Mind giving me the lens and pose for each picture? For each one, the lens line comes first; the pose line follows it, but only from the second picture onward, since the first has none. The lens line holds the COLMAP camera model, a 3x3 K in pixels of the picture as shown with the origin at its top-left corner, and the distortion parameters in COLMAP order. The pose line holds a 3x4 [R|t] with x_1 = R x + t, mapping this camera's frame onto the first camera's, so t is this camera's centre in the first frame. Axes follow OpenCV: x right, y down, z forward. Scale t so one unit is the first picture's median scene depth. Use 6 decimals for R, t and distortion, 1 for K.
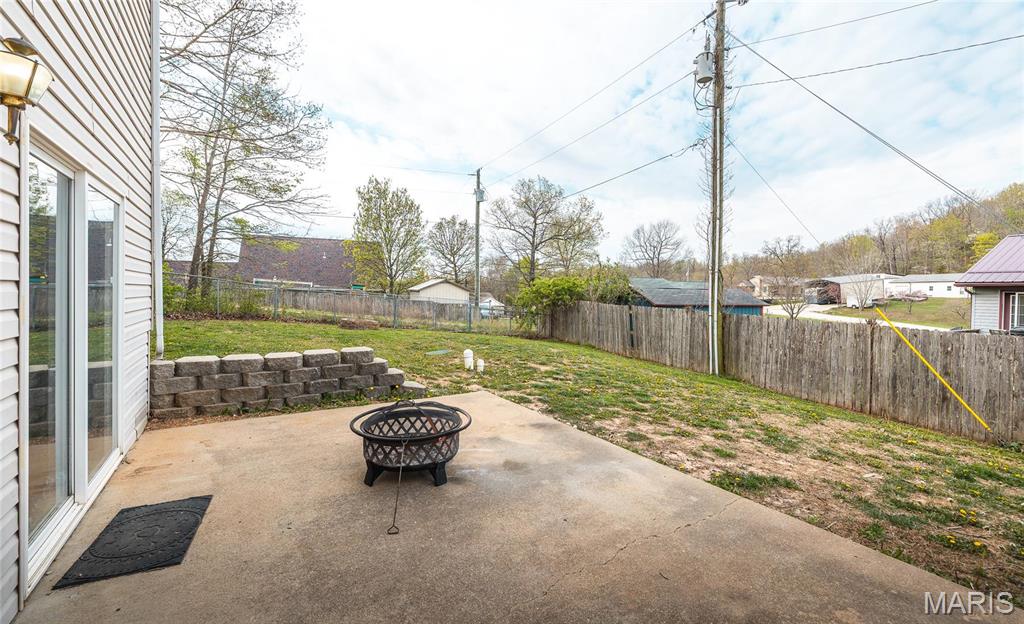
lens RADIAL K [[433.3, 0, 510.2], [0, 433.3, 302.4], [0, 0, 1]] dist [0.000029, 0.000456]
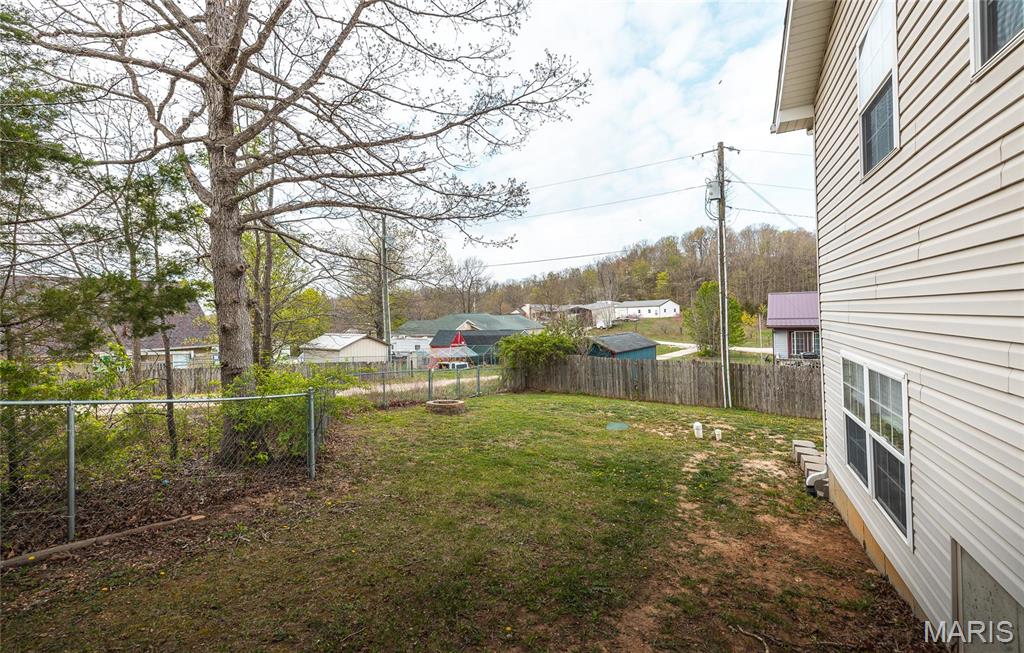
lens RADIAL K [[430.6, 0, 515.0], [0, 430.6, 318.7], [0, 0, 1]] dist [0.010938, 0.000263]
pose [[0.844116, -0.043397, 0.534401, -0.608101], [0.054646, 0.998492, -0.005231, -0.109101], [-0.533368, 0.033619, 0.845215, 0.117636]]
